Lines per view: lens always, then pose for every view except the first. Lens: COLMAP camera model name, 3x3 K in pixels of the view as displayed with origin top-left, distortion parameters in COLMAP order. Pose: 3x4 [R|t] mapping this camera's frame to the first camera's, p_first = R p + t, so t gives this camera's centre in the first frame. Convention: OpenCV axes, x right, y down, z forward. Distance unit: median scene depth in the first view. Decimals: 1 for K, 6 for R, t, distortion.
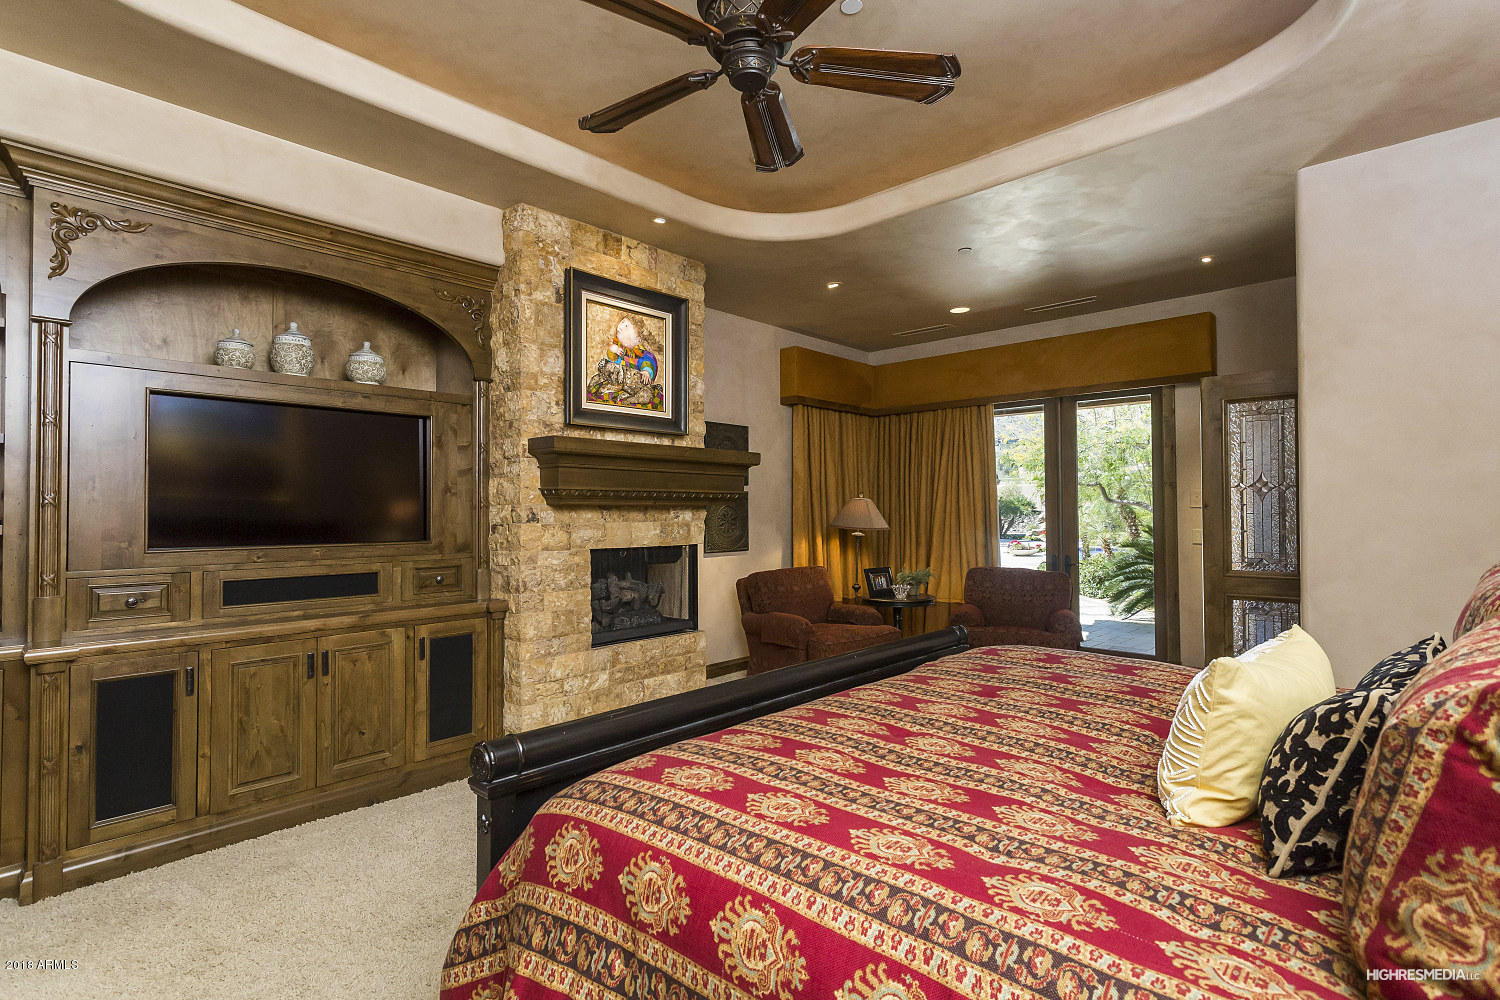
lens RADIAL K [[722.2, 0, 738.4], [0, 722.2, 497.6], [0, 0, 1]] dist [0.002629, 0.001105]
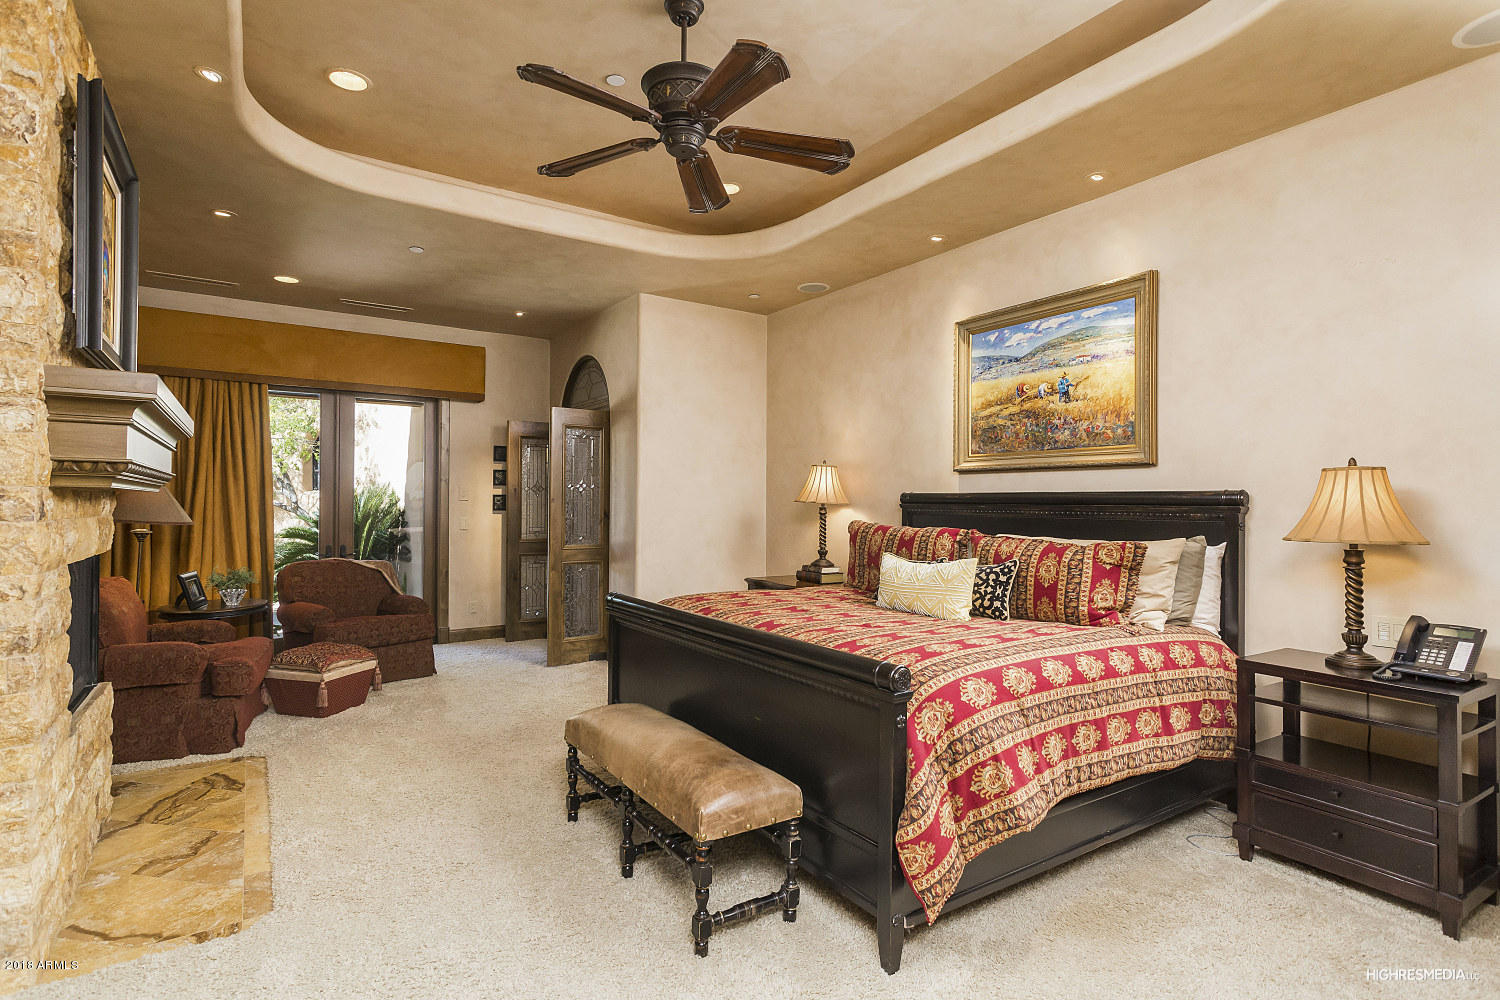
lens RADIAL K [[722.2, 0, 738.4], [0, 722.2, 497.6], [0, 0, 1]] dist [0.002629, 0.001105]
pose [[0.244151, 0.011823, 0.969665, -0.537568], [-0.024833, 0.999674, -0.005936, 0.005690], [-0.969419, -0.022631, 0.244365, 0.284064]]
